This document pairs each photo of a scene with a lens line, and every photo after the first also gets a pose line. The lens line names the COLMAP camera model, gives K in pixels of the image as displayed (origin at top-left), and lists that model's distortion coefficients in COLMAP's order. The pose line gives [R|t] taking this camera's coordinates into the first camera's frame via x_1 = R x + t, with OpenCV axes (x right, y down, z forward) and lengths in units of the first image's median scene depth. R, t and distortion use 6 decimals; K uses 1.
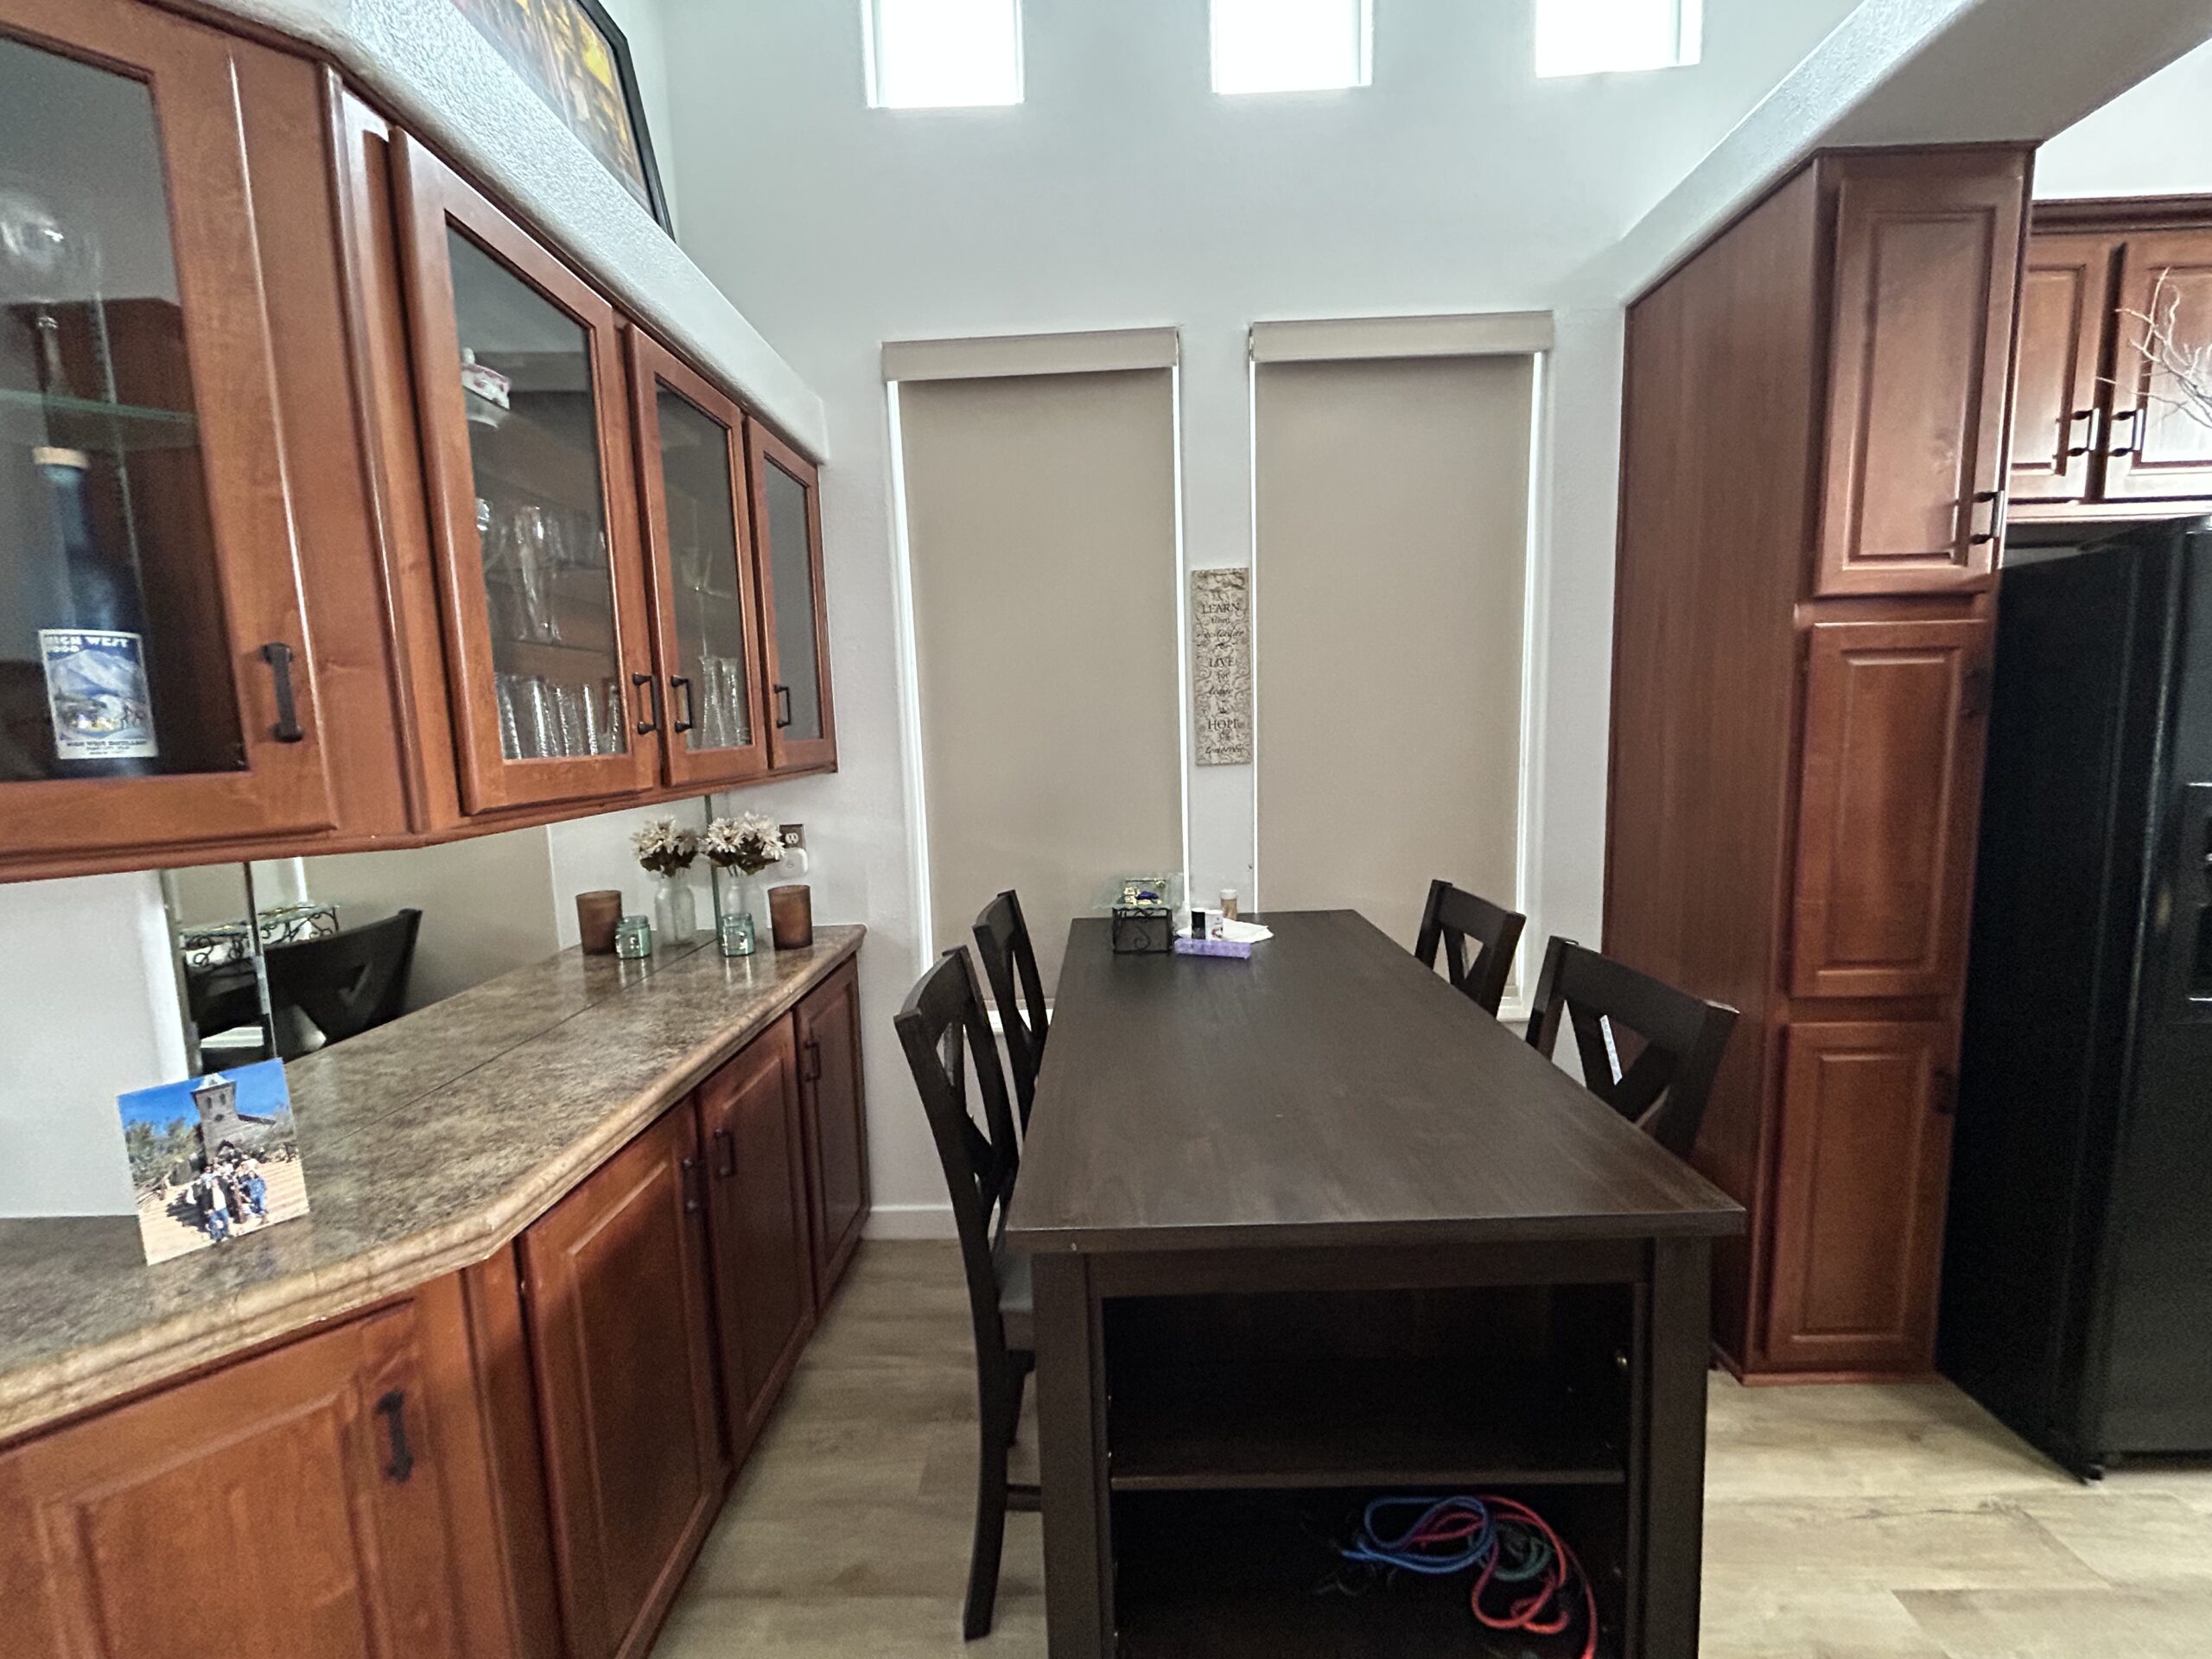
lens RADIAL K [[898.3, 0, 1102.5], [0, 898.3, 828.6], [0, 0, 1]] dist [0.002143, -0.001142]
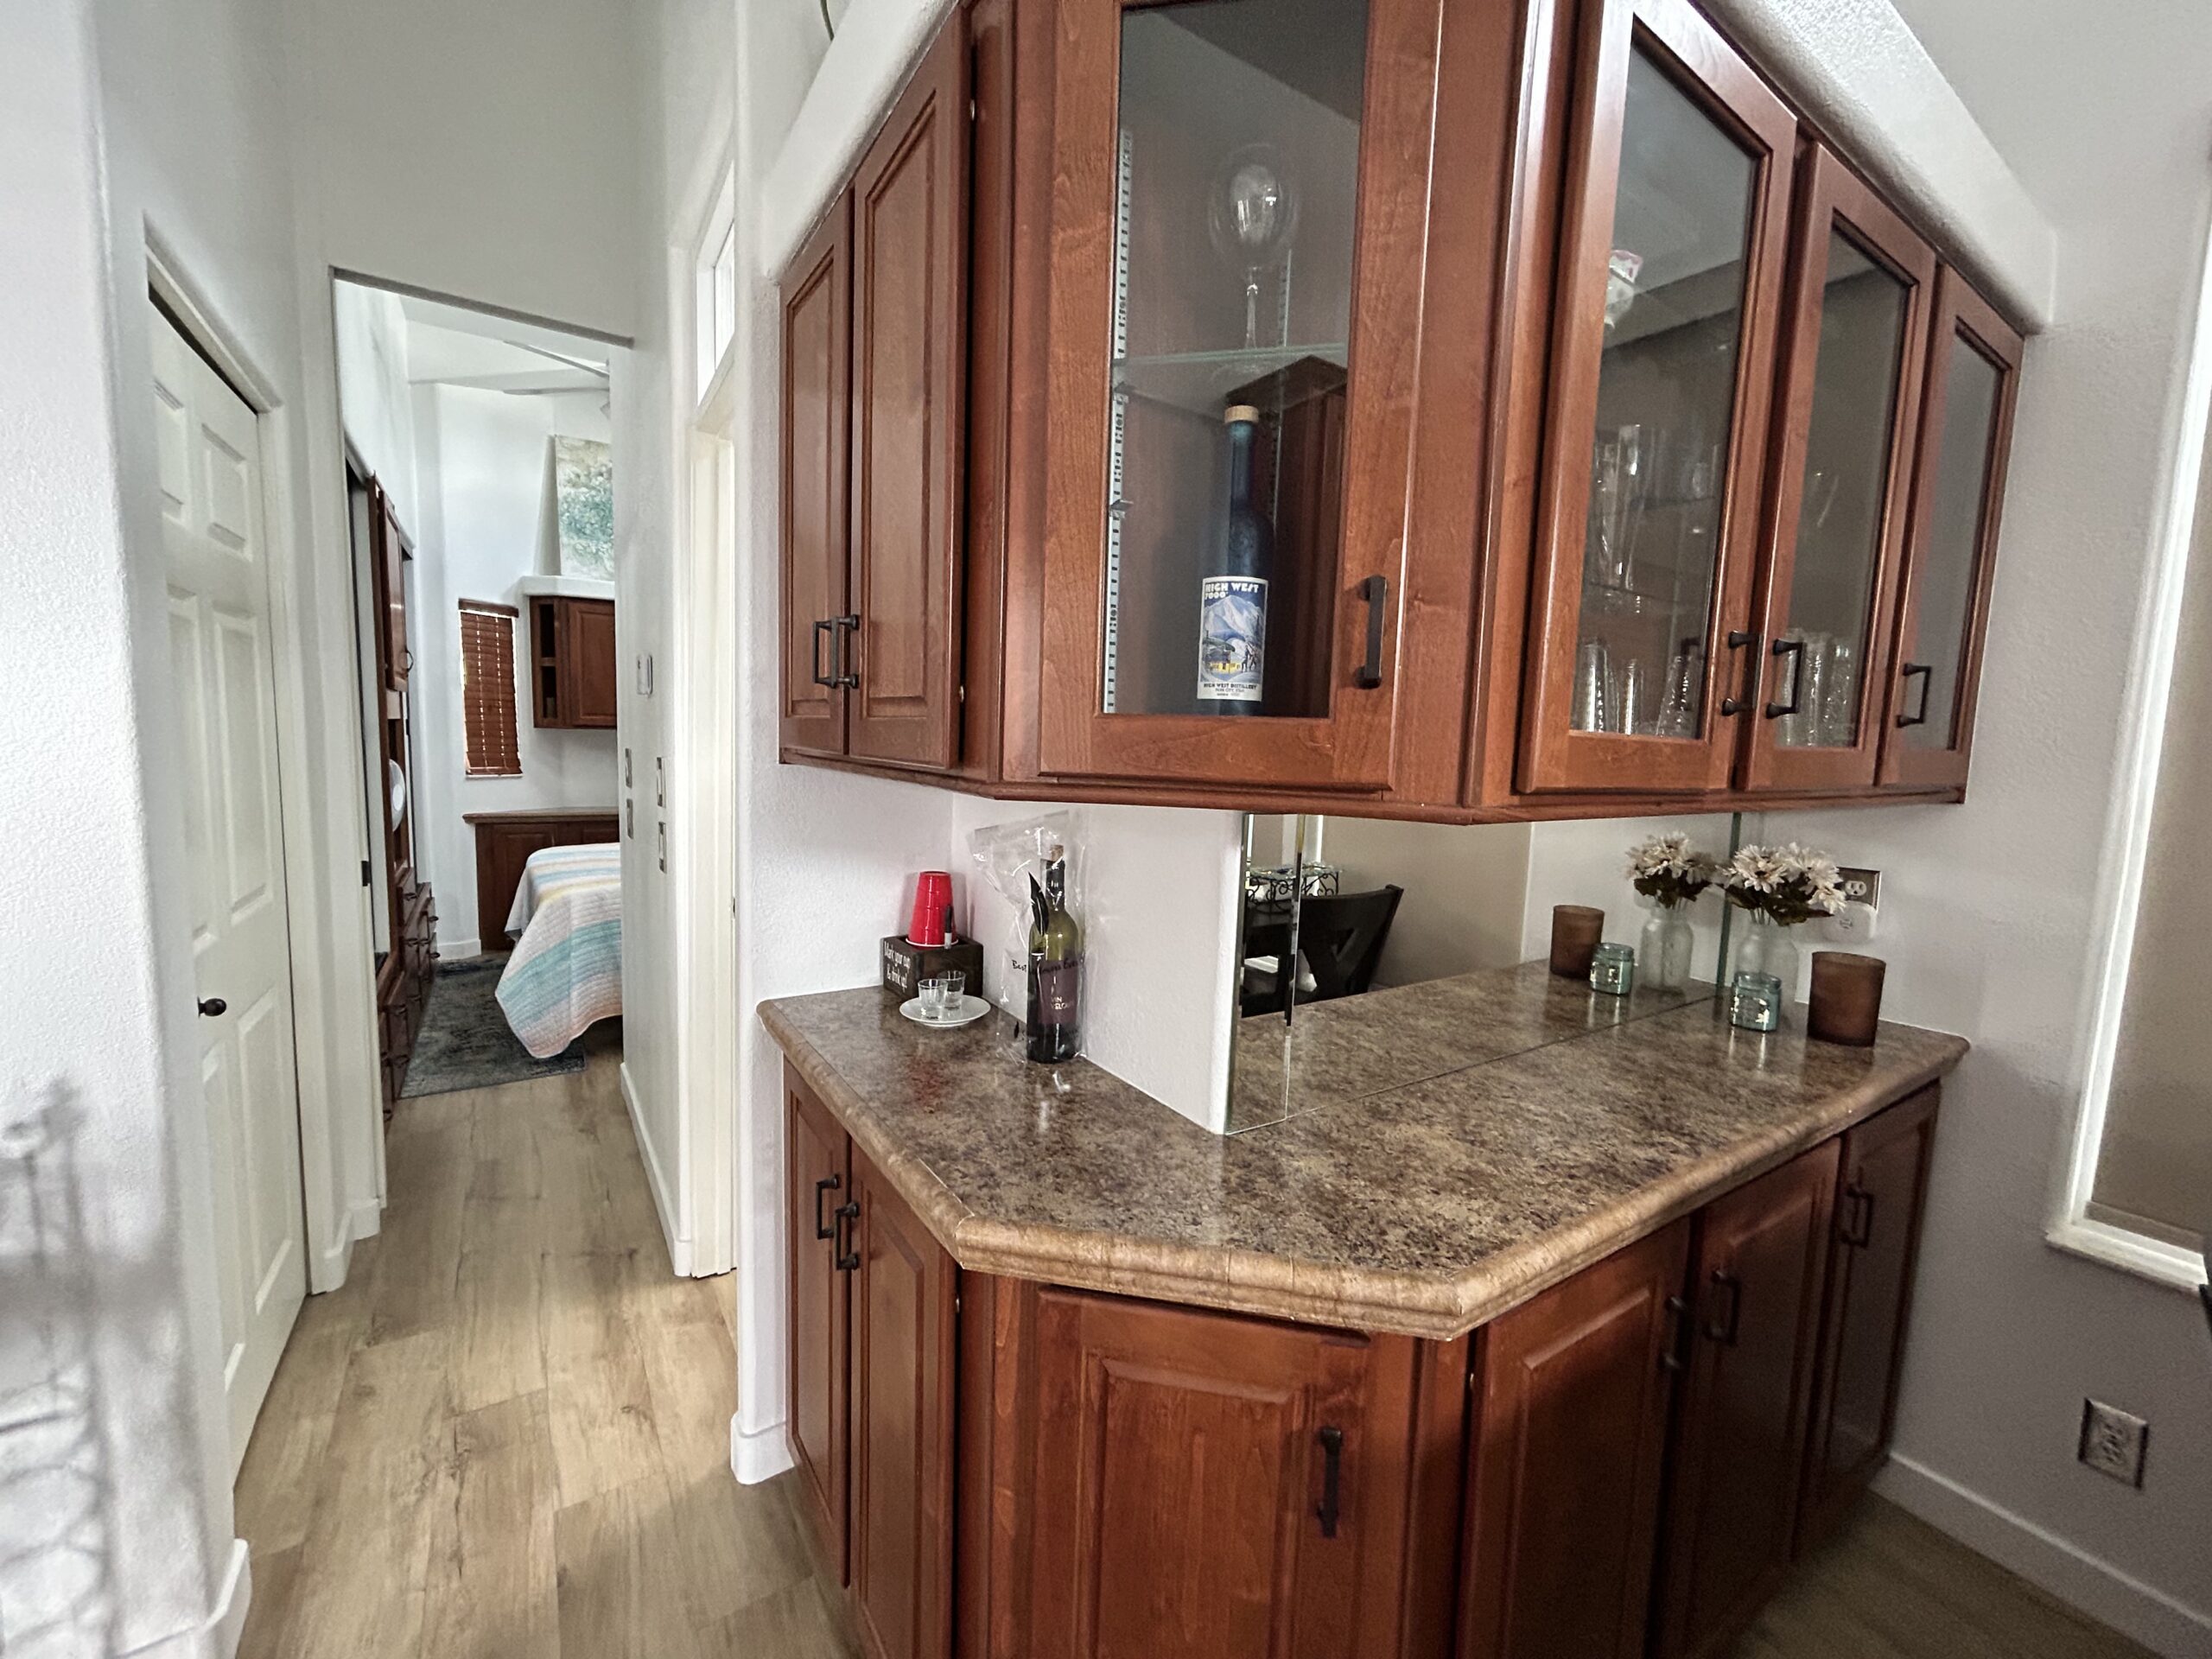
lens RADIAL K [[898.3, 0, 1104.6], [0, 898.3, 827.9], [0, 0, 1]] dist [0.002143, -0.001142]
pose [[0.566876, 0.133437, -0.812925, -0.214144], [-0.147314, 0.987308, 0.059334, 0.018019], [0.810525, 0.086120, 0.579338, 0.196056]]
